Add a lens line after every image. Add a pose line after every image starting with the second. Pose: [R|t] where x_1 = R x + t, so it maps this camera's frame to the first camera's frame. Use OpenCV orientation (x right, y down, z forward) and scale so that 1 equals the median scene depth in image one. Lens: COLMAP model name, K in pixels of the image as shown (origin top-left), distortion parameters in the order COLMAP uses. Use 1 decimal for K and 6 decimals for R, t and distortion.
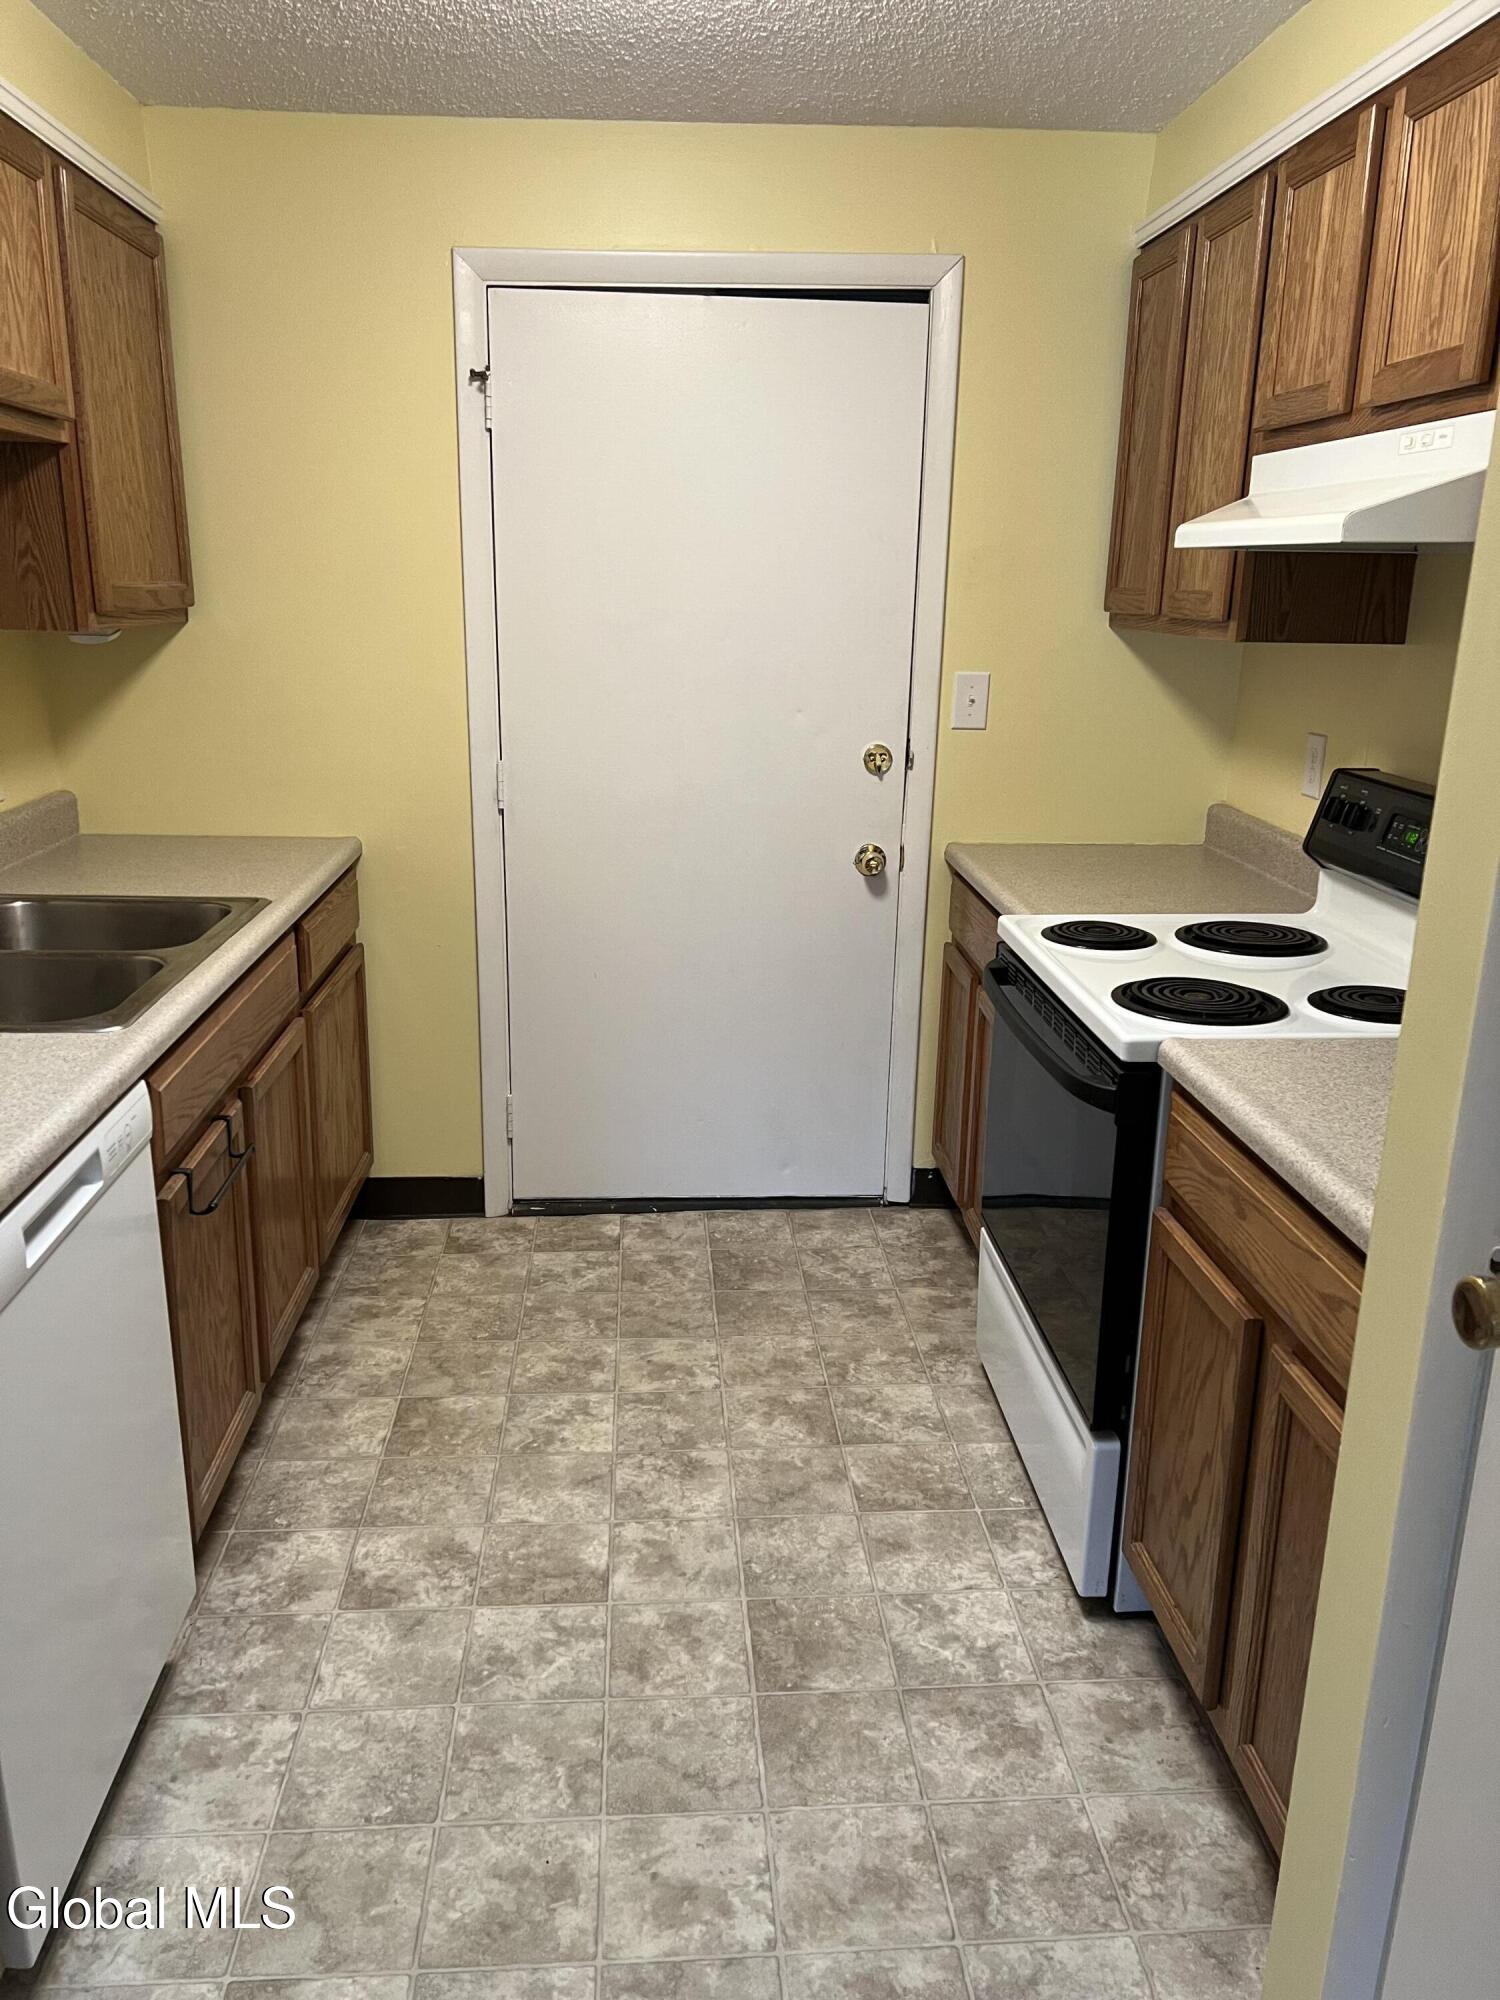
lens RADIAL K [[1492.4, 0, 737.4], [0, 1492.4, 1006.0], [0, 0, 1]] dist [0.044902, -0.039720]
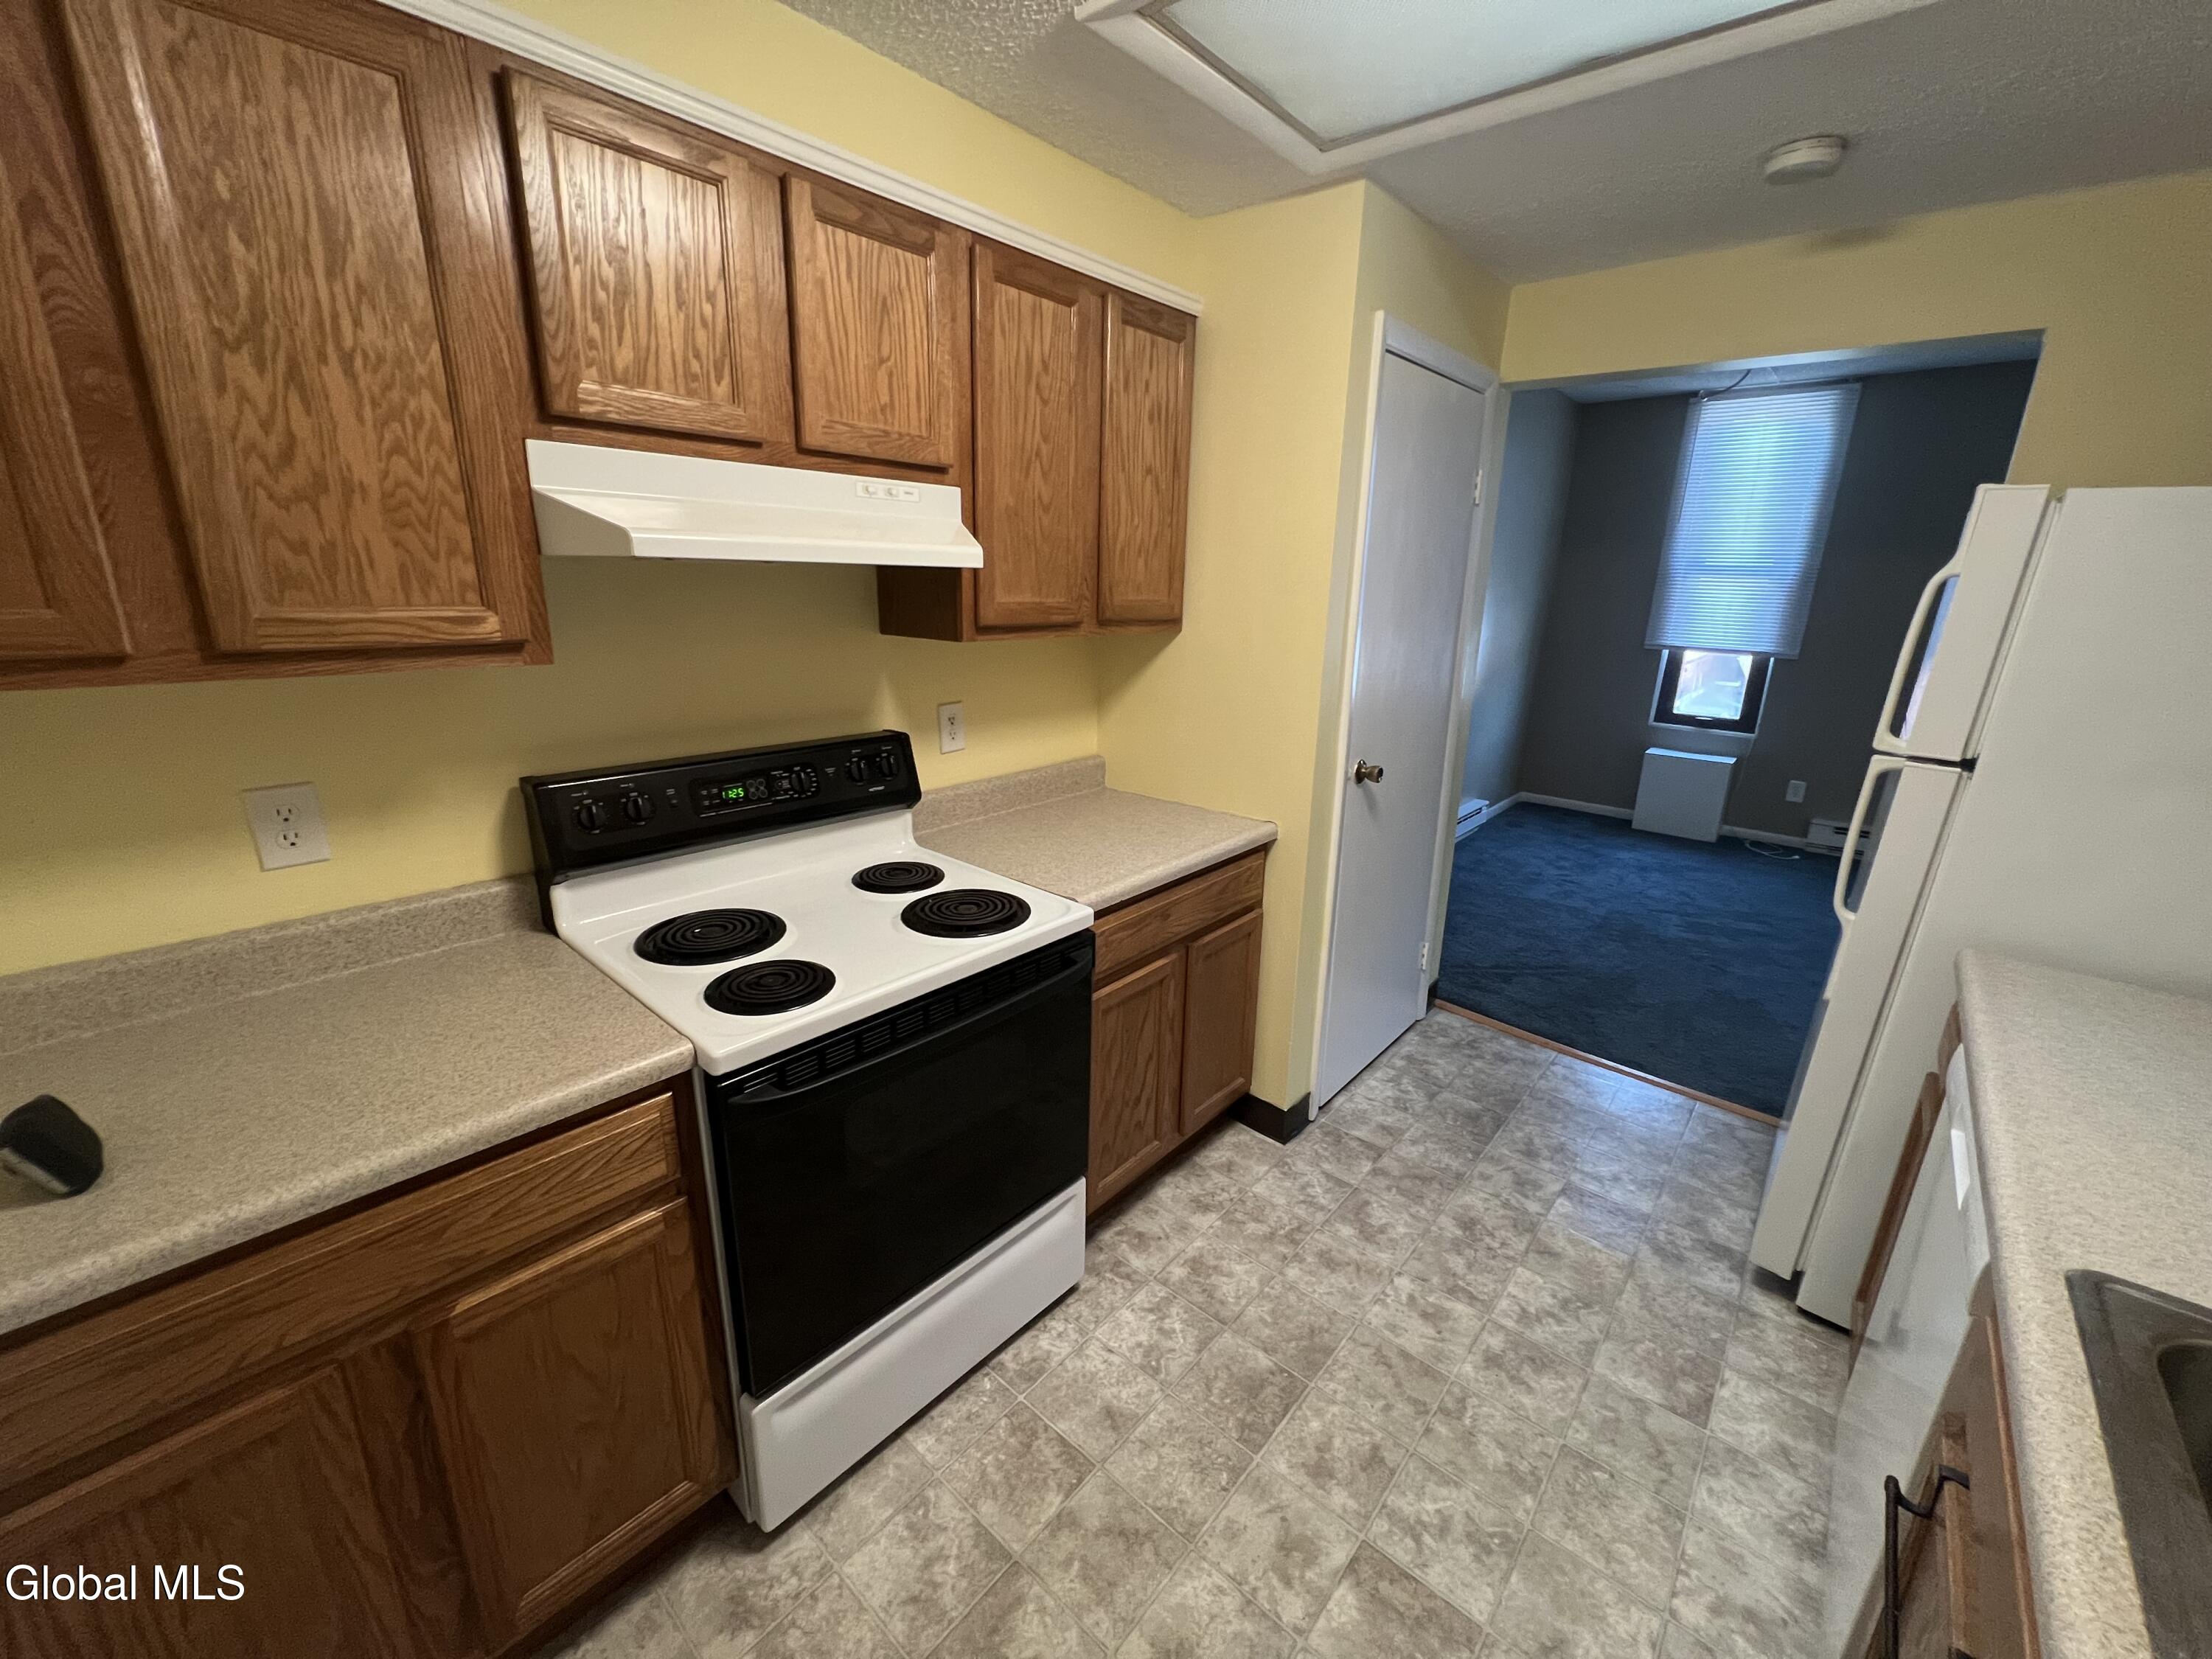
lens RADIAL K [[880.2, 0, 1104.9], [0, 880.2, 830.2], [0, 0, 1]] dist [0.000932, -0.000312]
pose [[-0.707799, -0.227787, 0.668680, -0.263576], [0.161735, 0.869186, 0.467287, -0.386853], [-0.687650, 0.438894, -0.578368, 1.261174]]
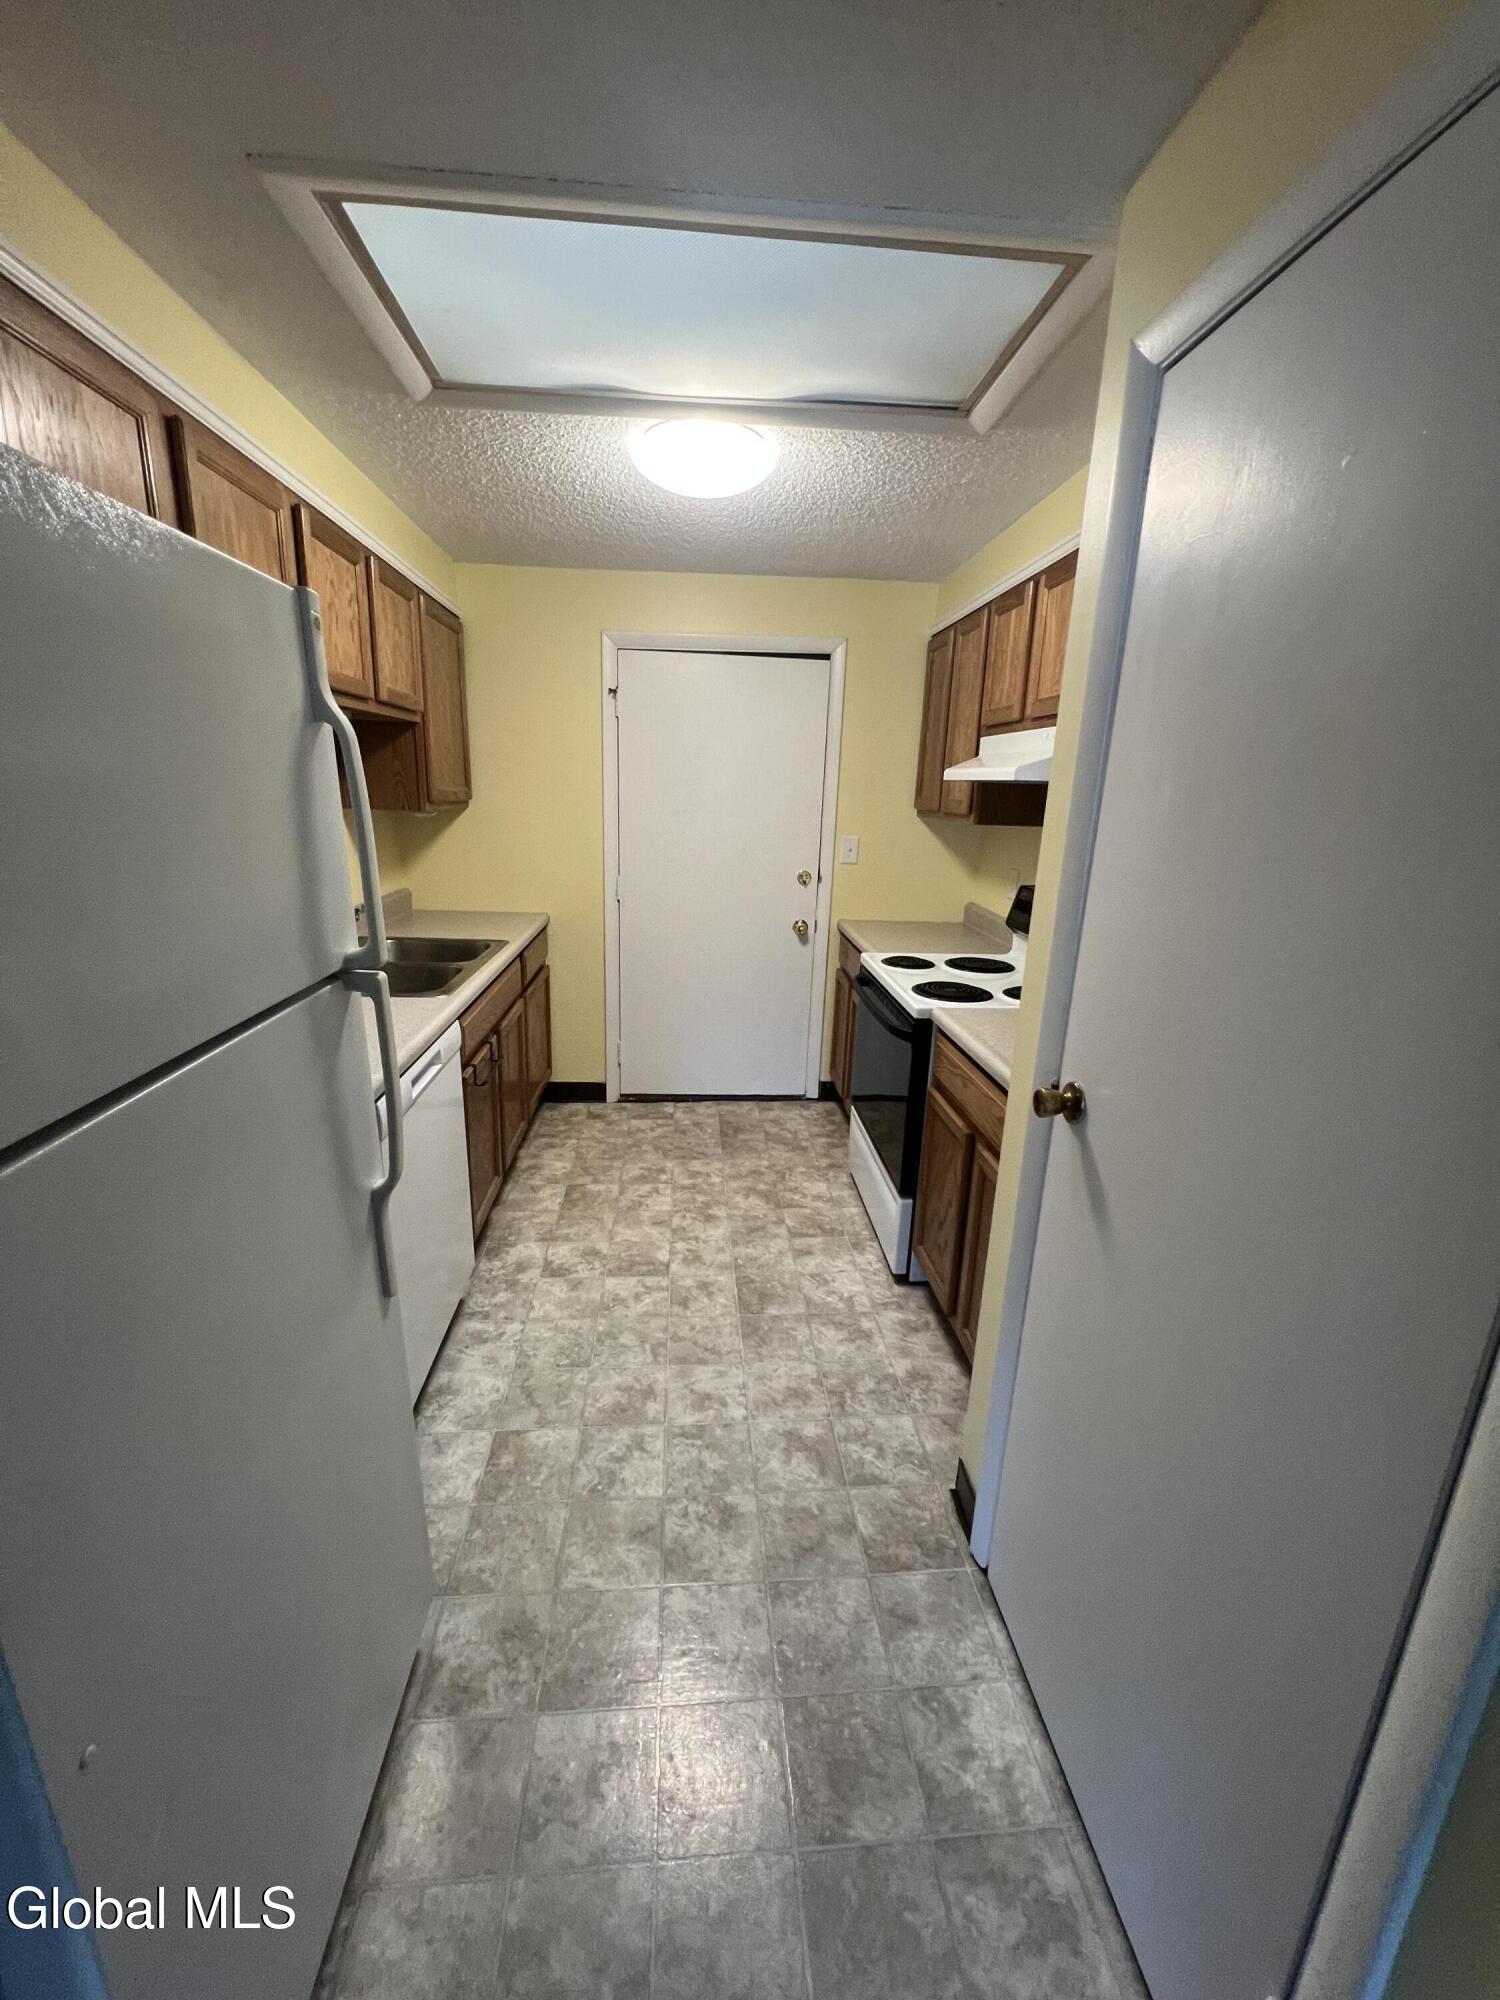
lens RADIAL K [[795.9, 0, 742.2], [0, 795.9, 994.2], [0, 0, 1]] dist [0.000932, -0.000312]
pose [[0.999845, 0.012565, 0.012363, -0.002894], [-0.012292, 0.999683, -0.021965, 0.027034], [-0.012635, 0.021810, 0.999682, -0.118162]]
